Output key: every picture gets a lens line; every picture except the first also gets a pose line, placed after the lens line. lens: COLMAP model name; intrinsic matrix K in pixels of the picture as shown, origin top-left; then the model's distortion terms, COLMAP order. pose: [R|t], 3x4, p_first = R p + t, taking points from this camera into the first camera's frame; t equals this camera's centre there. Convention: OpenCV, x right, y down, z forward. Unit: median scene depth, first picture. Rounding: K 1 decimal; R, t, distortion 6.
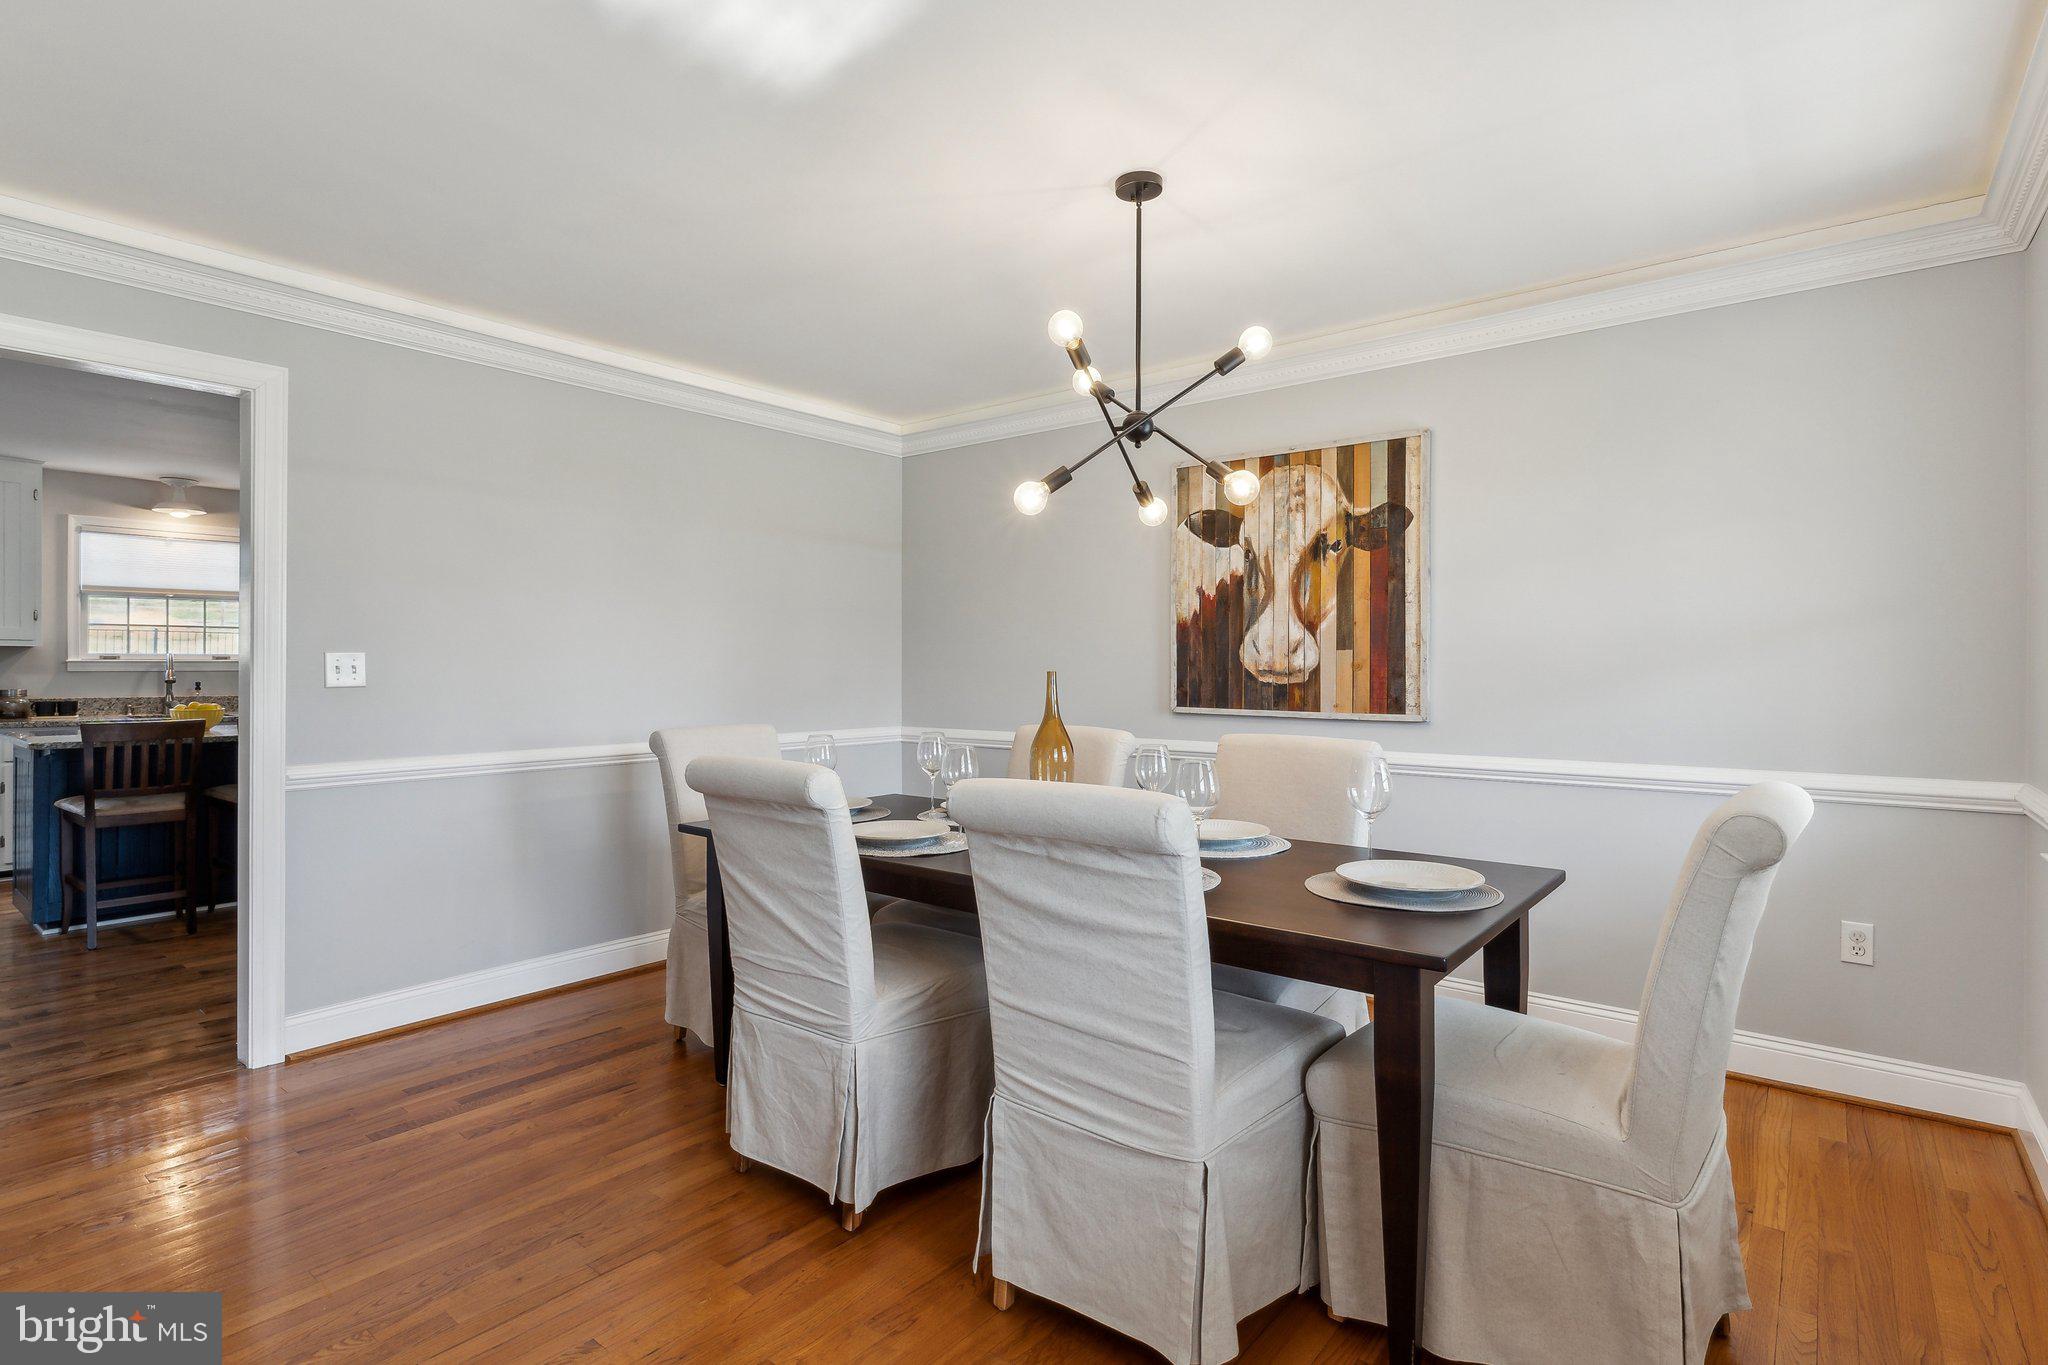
lens RADIAL K [[1015.0, 0, 1028.5], [0, 1015.0, 666.3], [0, 0, 1]] dist [-0.000344, 0.000349]
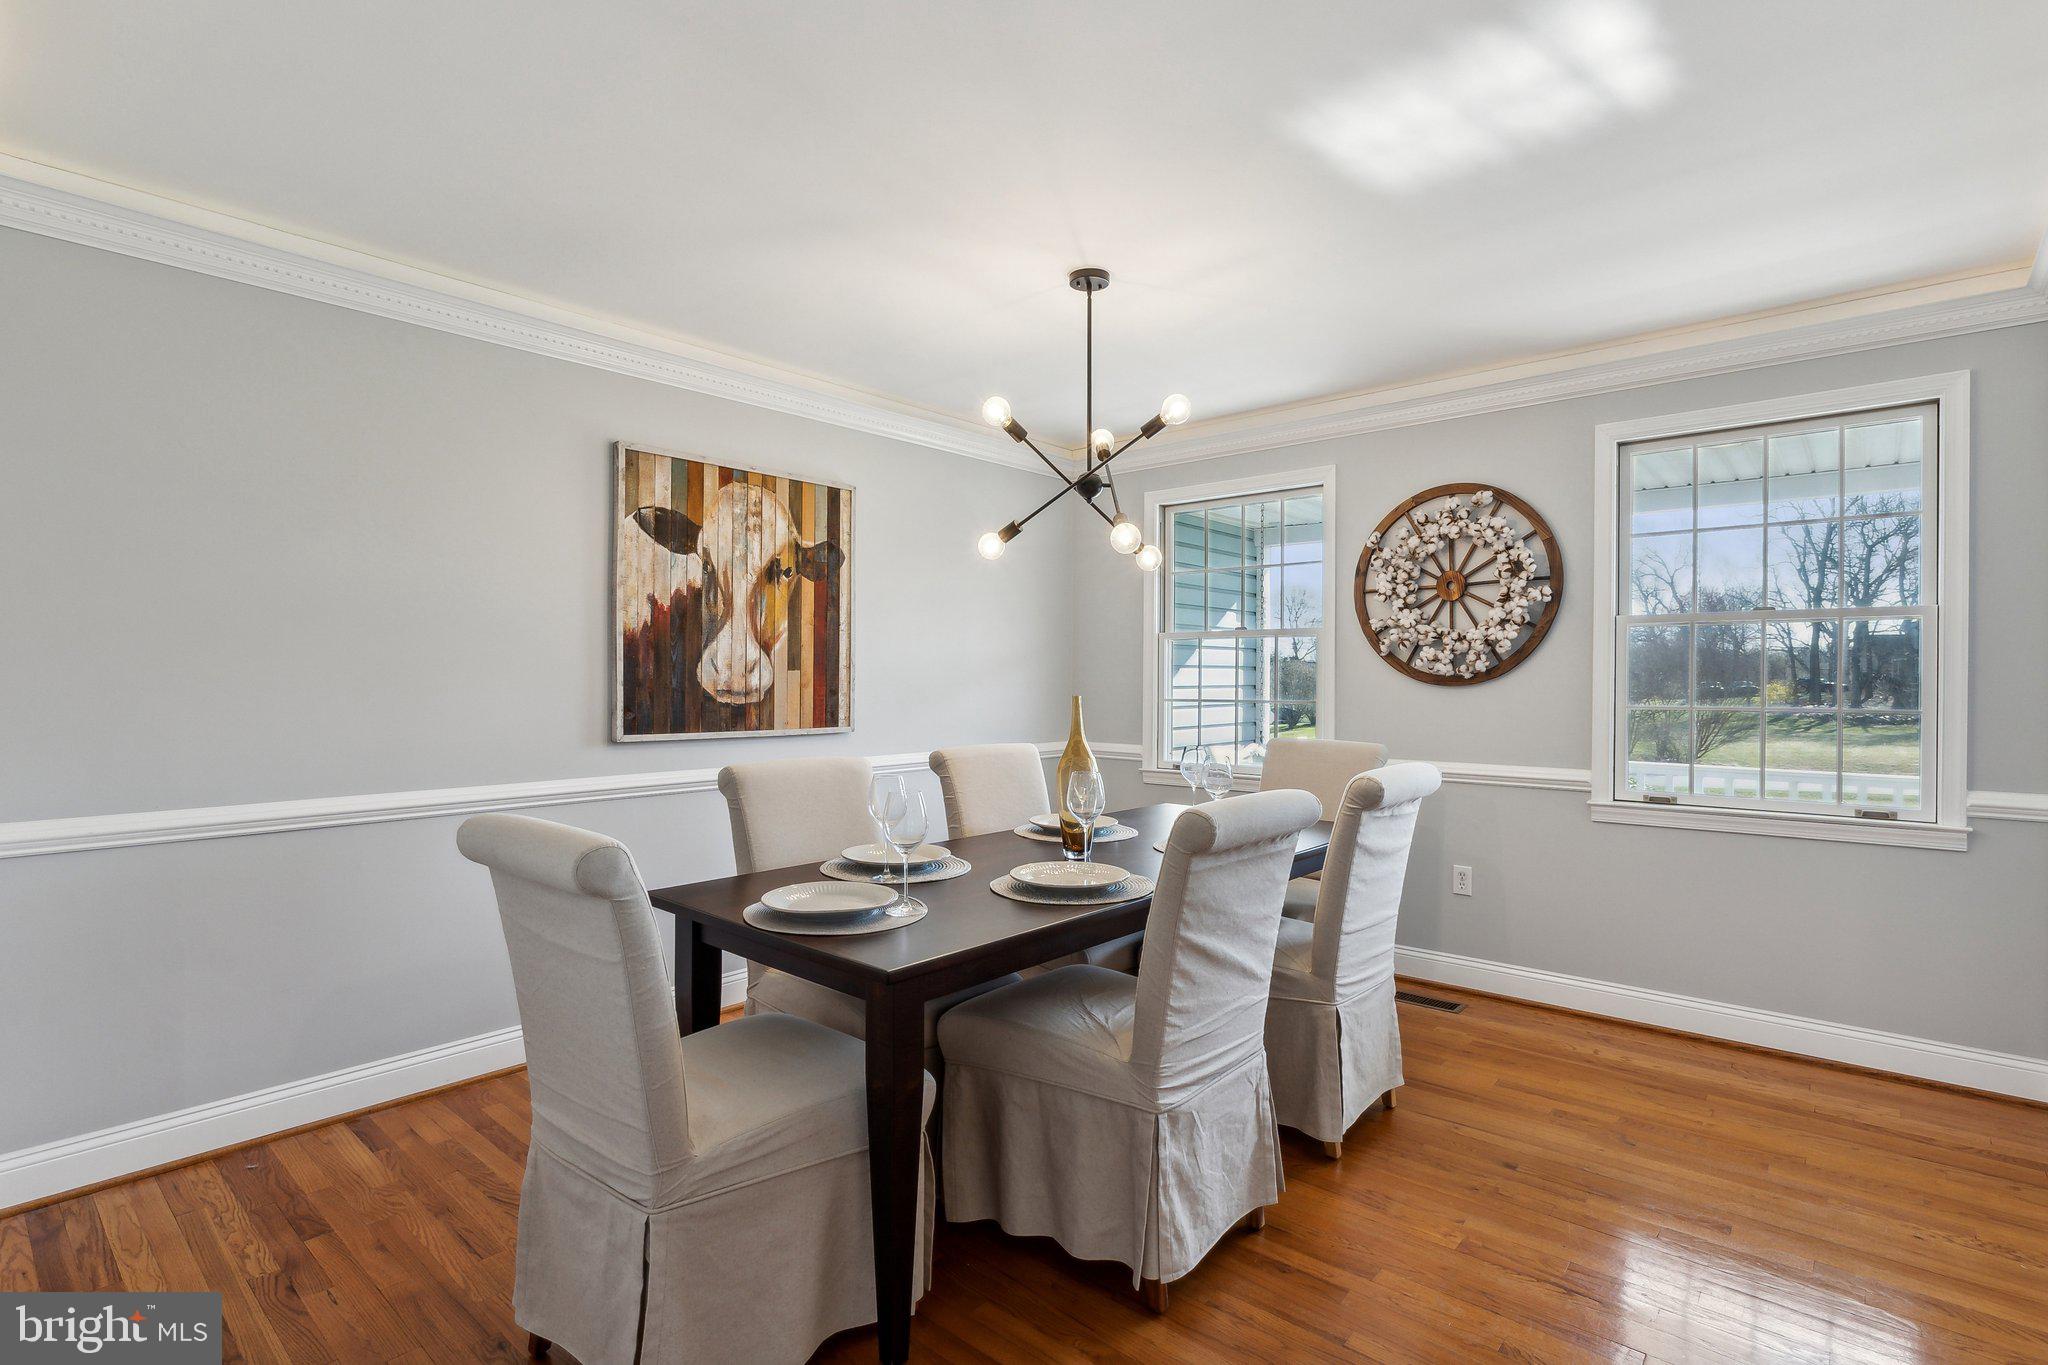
lens RADIAL K [[983.3, 0, 1018.0], [0, 983.3, 675.6], [0, 0, 1]] dist [-0.003420, -0.000516]
pose [[0.041191, 0.003219, 0.999146, -0.694985], [0.000622, 0.999995, -0.003247, -0.006870], [-0.999151, 0.000755, 0.041189, 0.698589]]
